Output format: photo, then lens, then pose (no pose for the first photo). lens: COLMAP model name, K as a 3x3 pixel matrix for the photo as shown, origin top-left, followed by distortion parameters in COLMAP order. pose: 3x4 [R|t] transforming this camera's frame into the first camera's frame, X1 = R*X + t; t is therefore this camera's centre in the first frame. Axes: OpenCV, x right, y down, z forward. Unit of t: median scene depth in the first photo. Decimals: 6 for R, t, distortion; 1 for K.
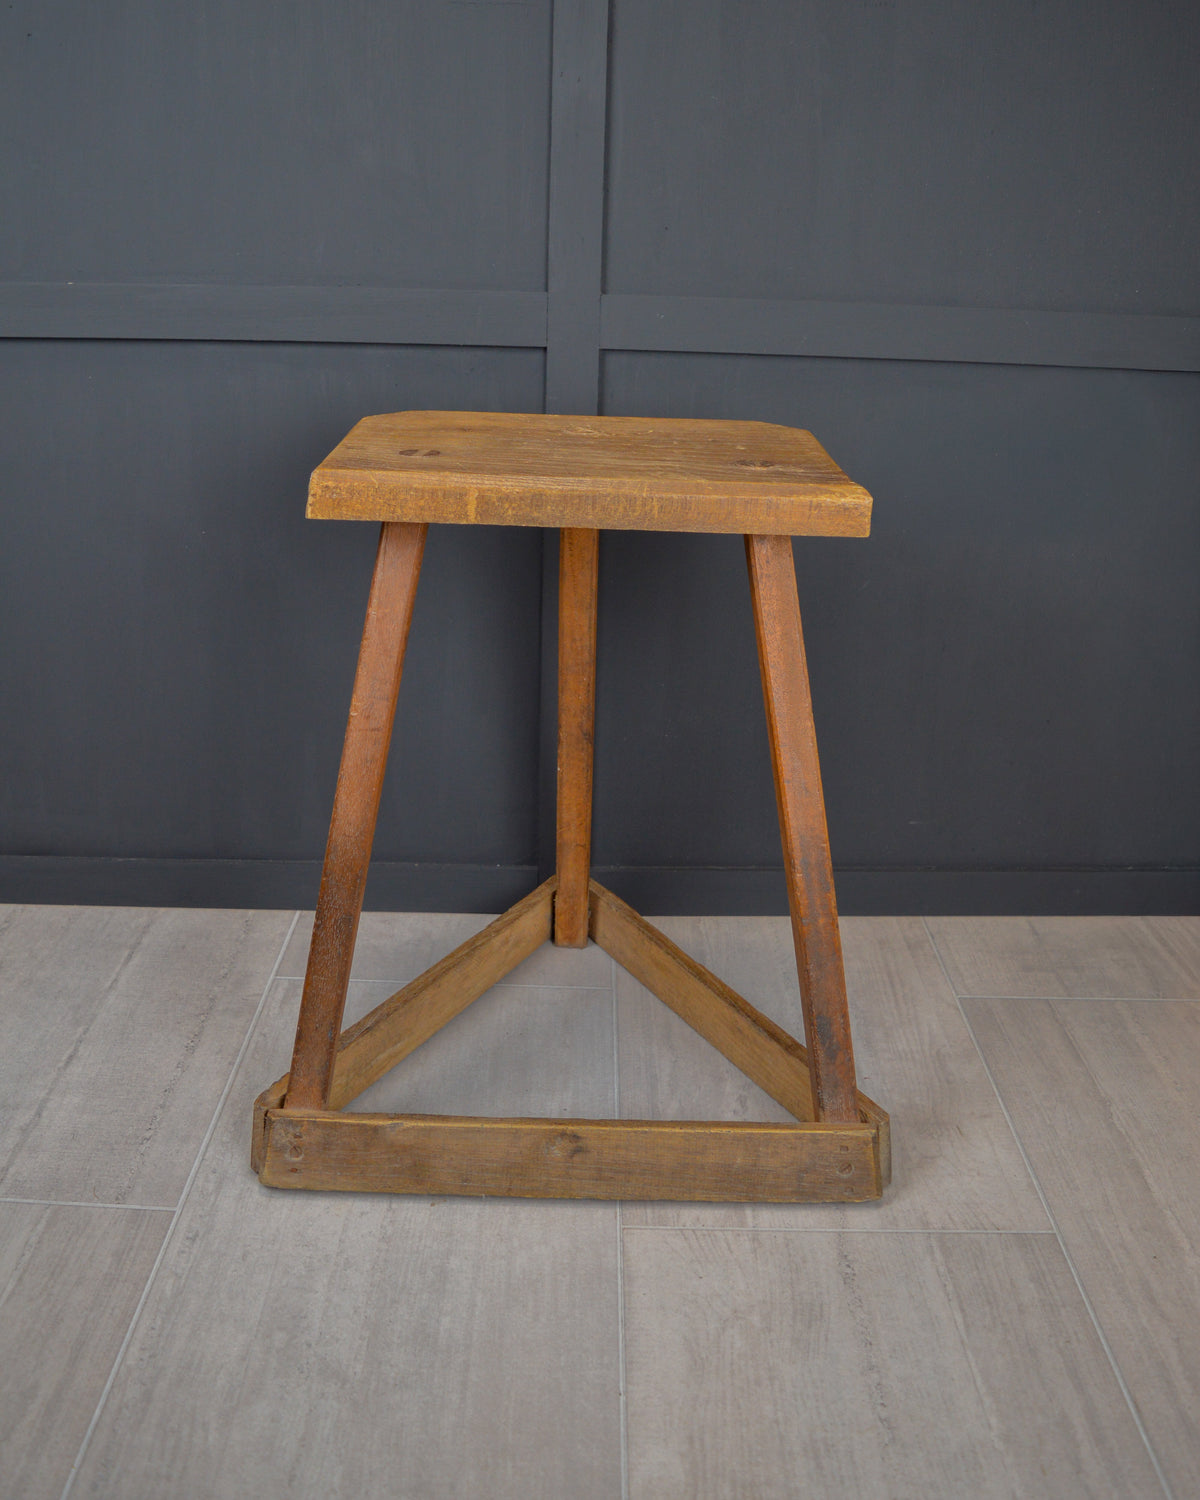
lens RADIAL K [[1412.5, 0, 590.0], [0, 1412.5, 664.2], [0, 0, 1]] dist [-0.081401, 0.000000]
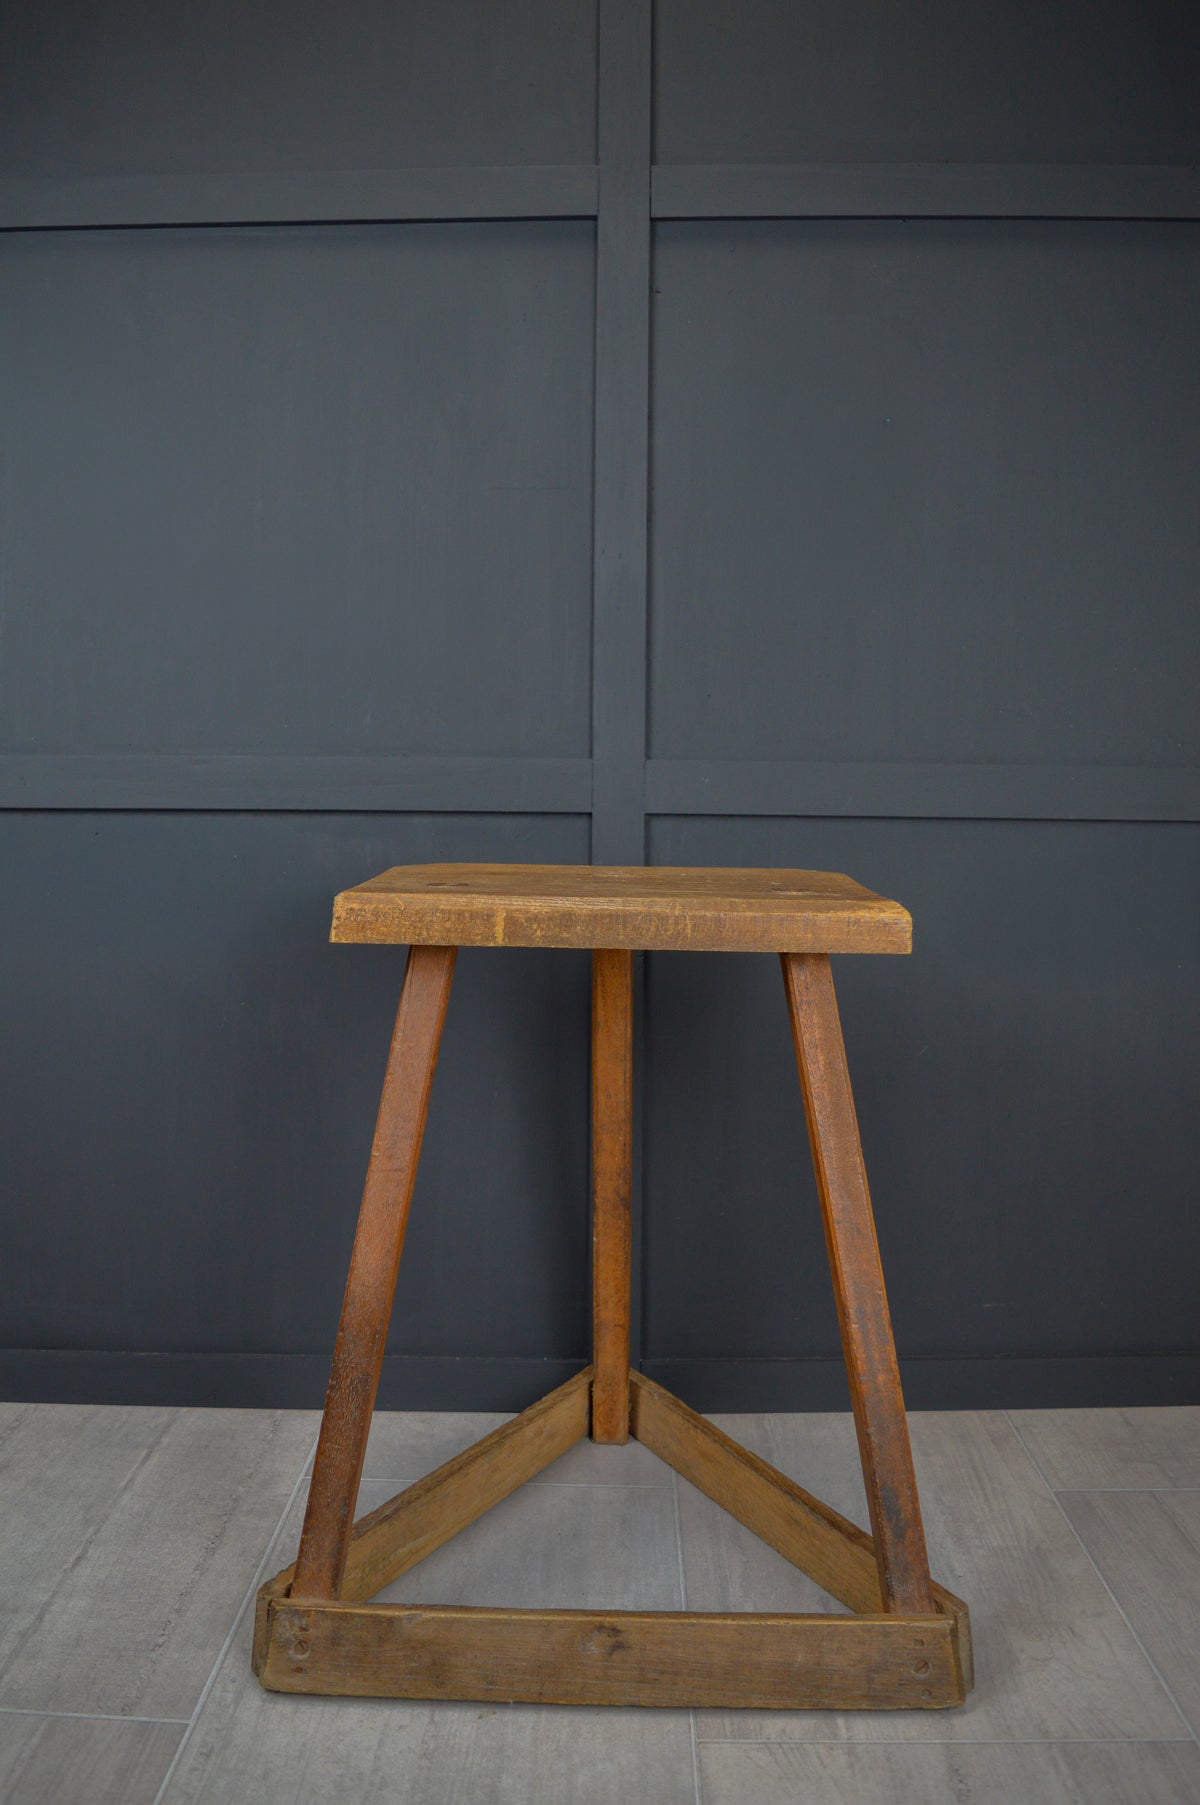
lens RADIAL K [[1412.6, 0, 587.9], [0, 1412.6, 918.4], [0, 0, 1]] dist [-0.092750, 0.019853]
pose [[0.999679, -0.016784, -0.018995, -0.021143], [0.012229, 0.975742, -0.218583, 0.089495], [0.022203, 0.218280, 0.975634, 0.050906]]
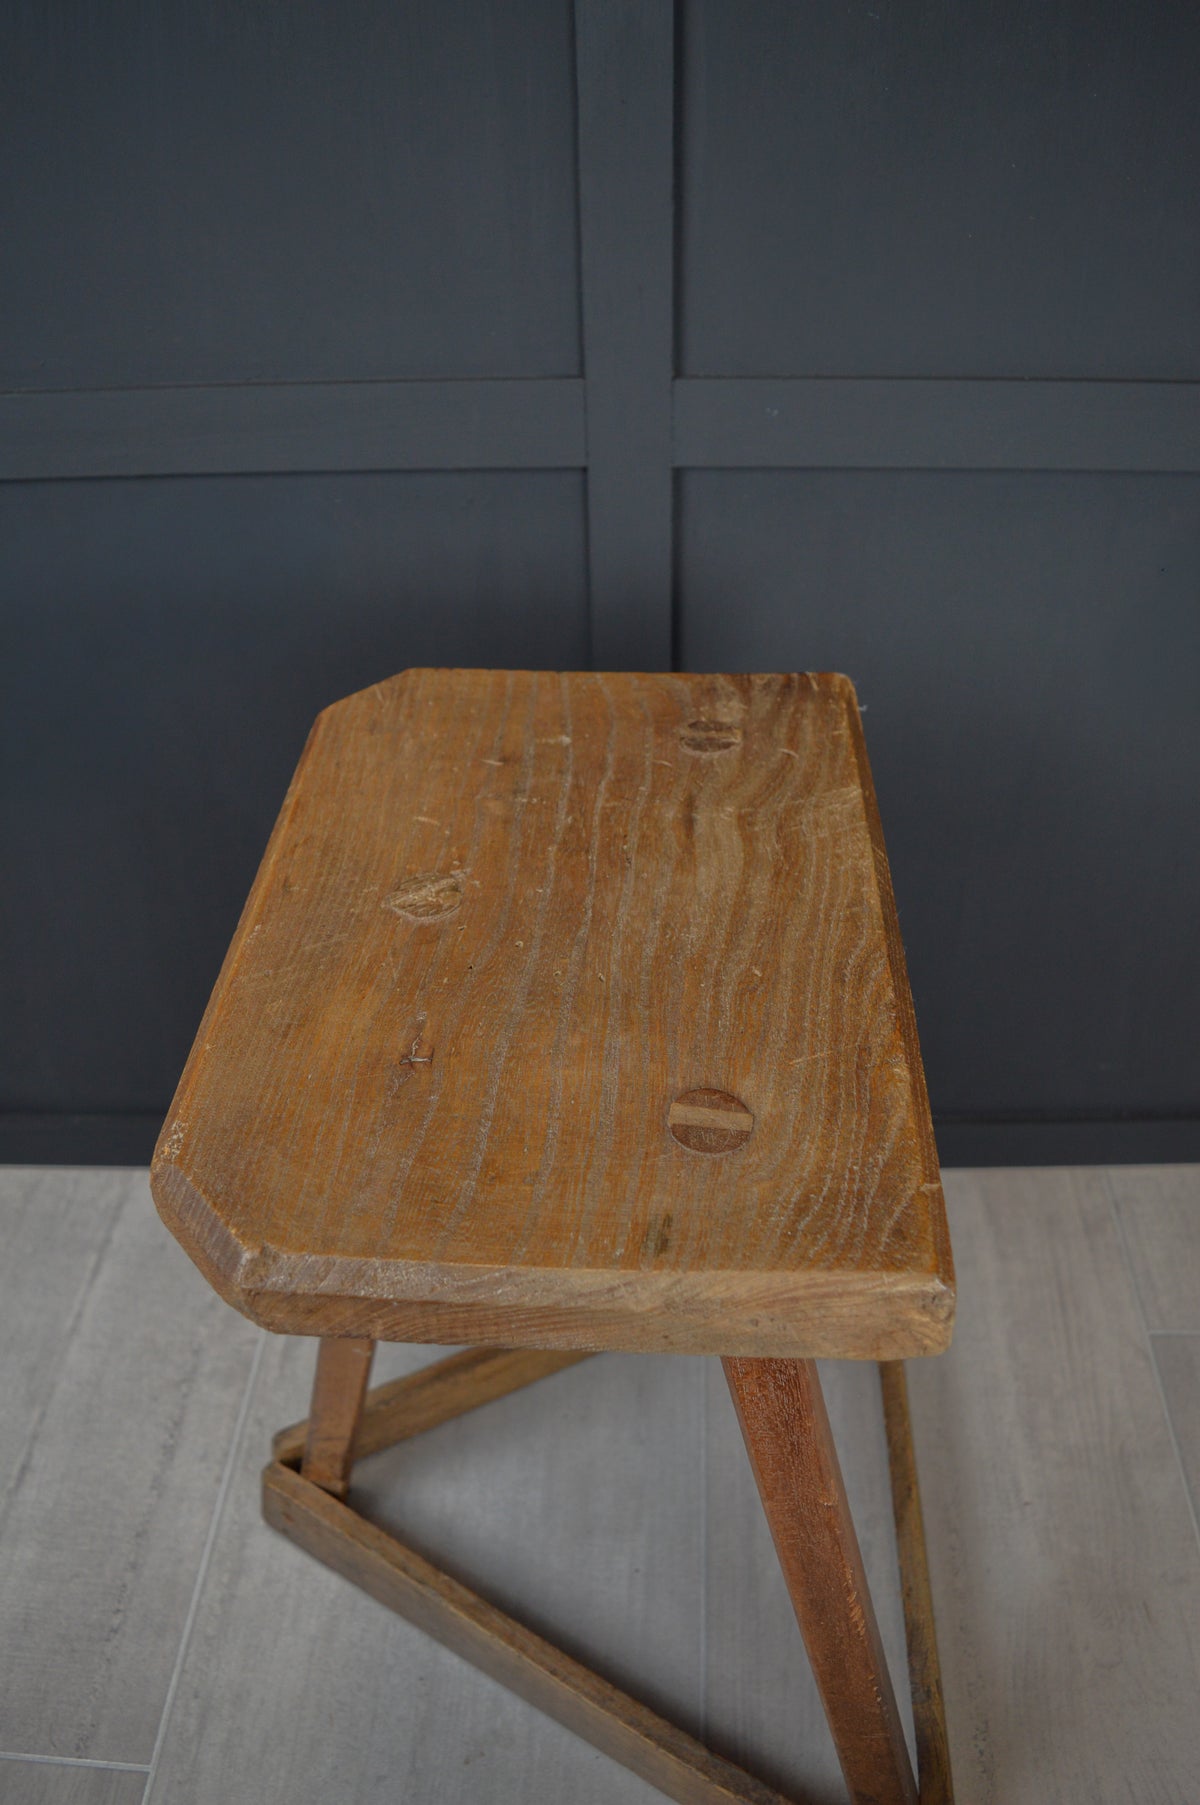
lens RADIAL K [[1412.6, 0, 597.7], [0, 1412.6, 908.5], [0, 0, 1]] dist [-0.092750, 0.019853]
pose [[0.997434, -0.008591, -0.071077, 0.021320], [0.033729, 0.932085, 0.360665, -0.354574], [0.063152, -0.362137, 0.929983, 0.477206]]
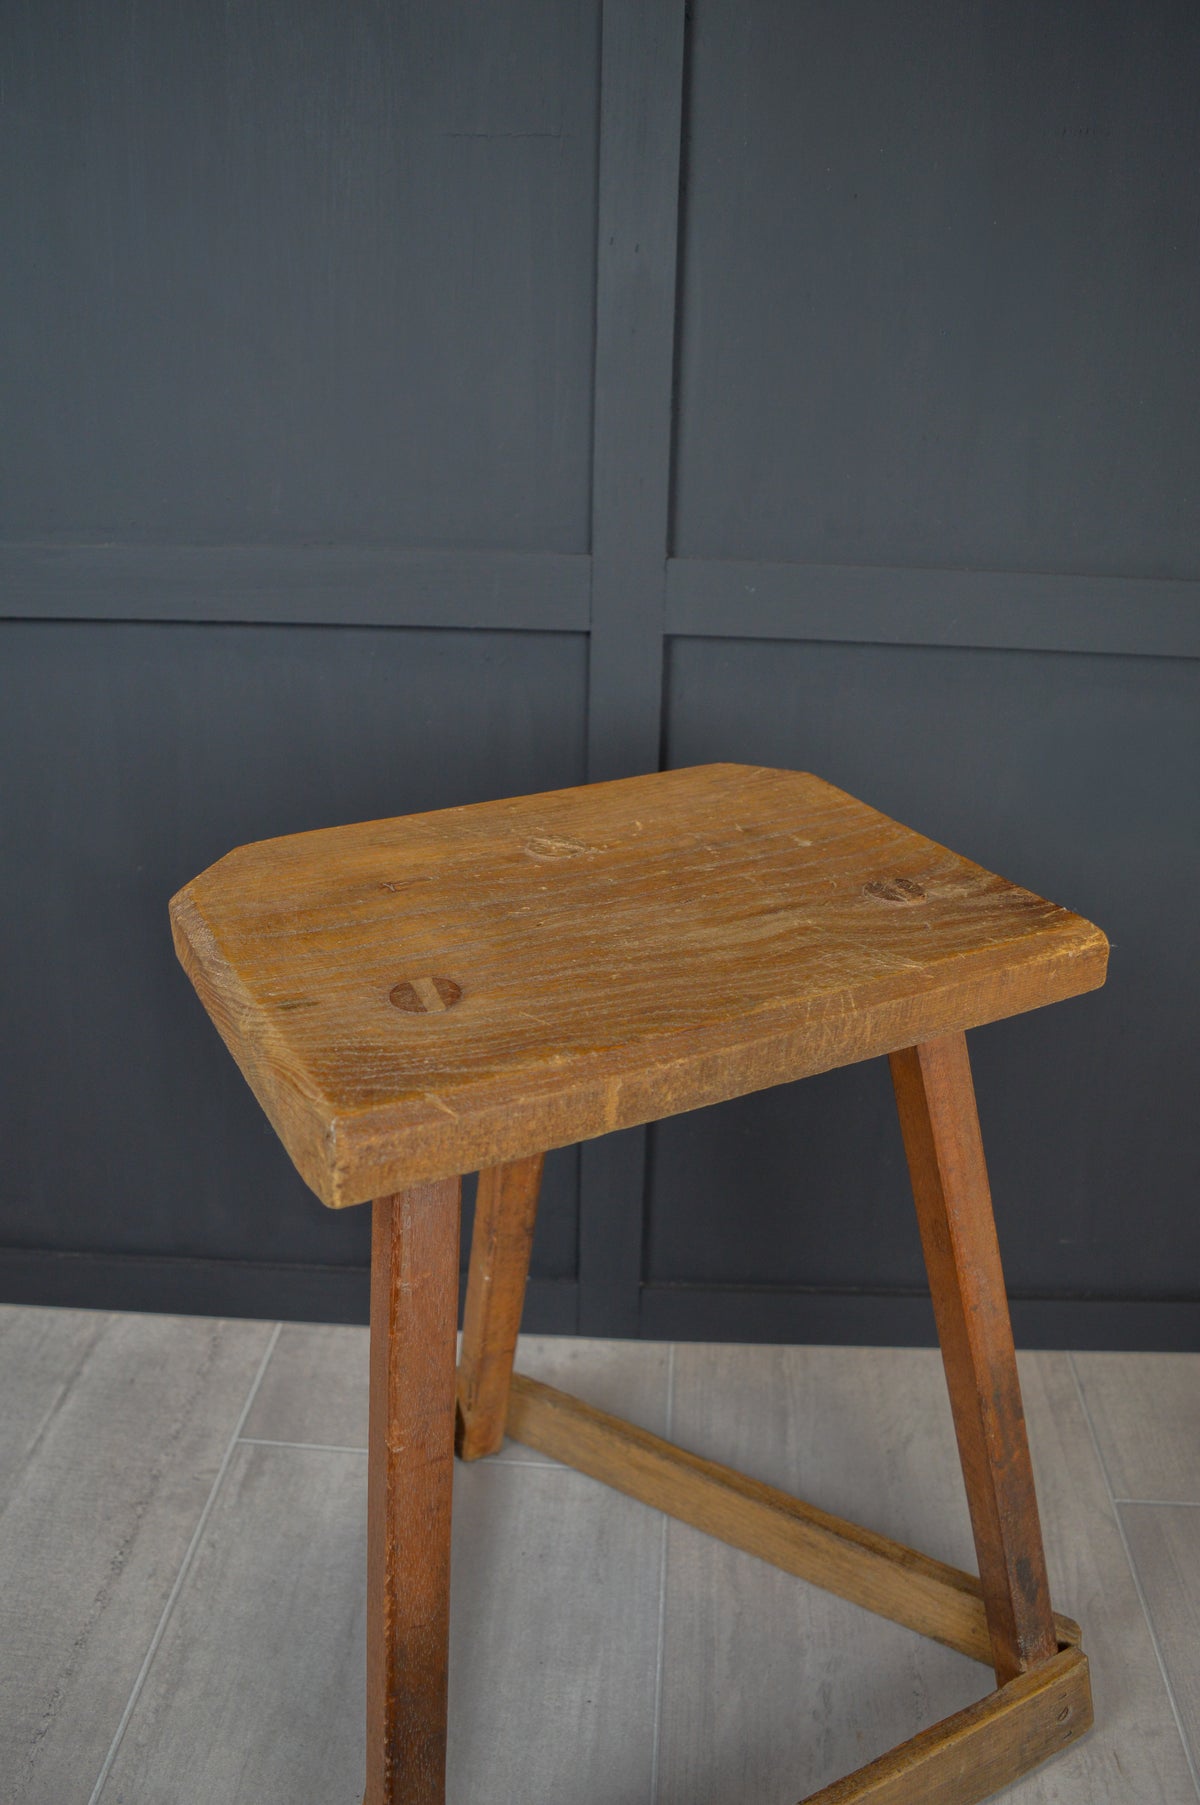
lens RADIAL K [[1412.6, 0, 593.1], [0, 1412.6, 913.0], [0, 0, 1]] dist [-0.092750, 0.019853]
pose [[0.997382, 0.020505, -0.069341, 0.031302], [-0.012533, 0.993459, 0.113498, -0.218554], [0.071215, -0.112331, 0.991116, 0.362576]]
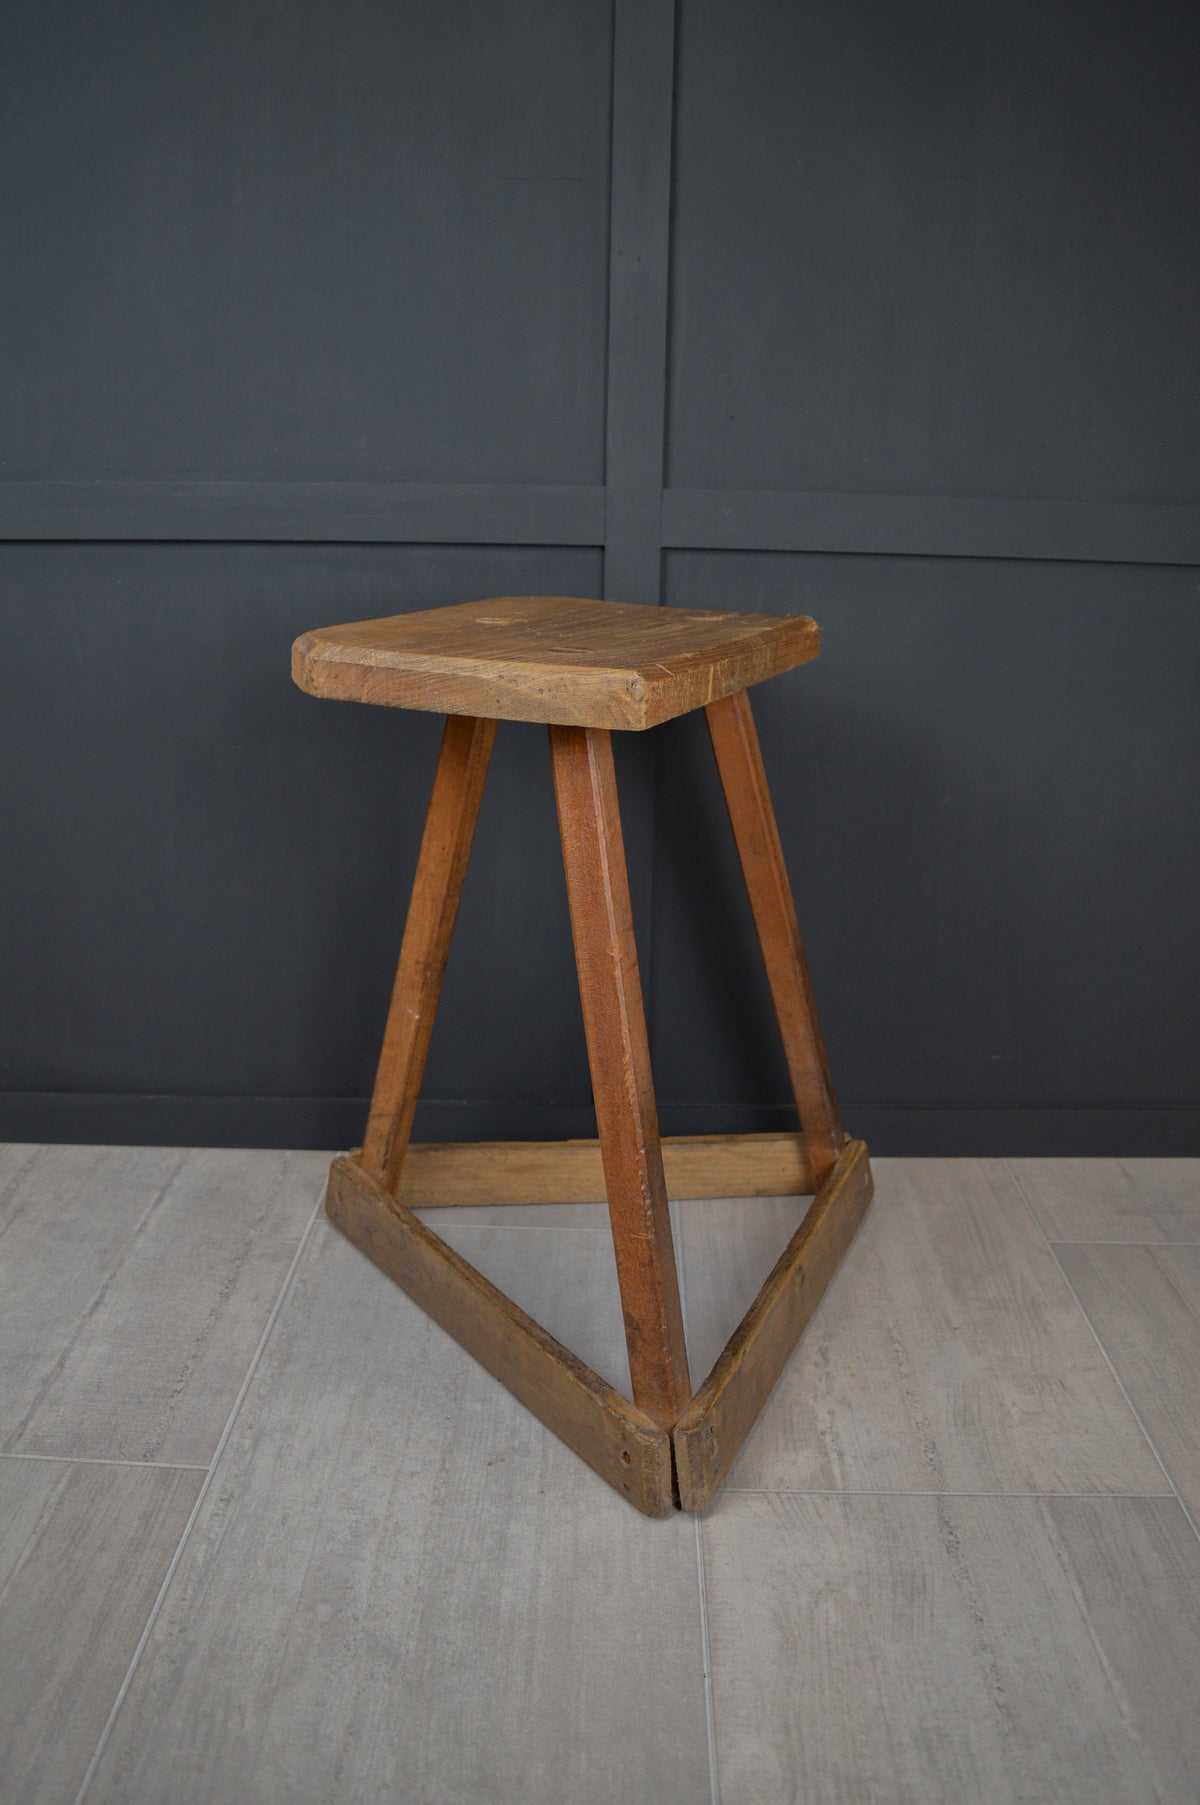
lens RADIAL K [[1412.6, 0, 588.9], [0, 1412.6, 915.4], [0, 0, 1]] dist [-0.092750, 0.019853]
pose [[0.999742, -0.002538, -0.022559, -0.027644], [0.002316, 0.999949, -0.009832, 0.039658], [0.022582, 0.009777, 0.999697, 0.091759]]
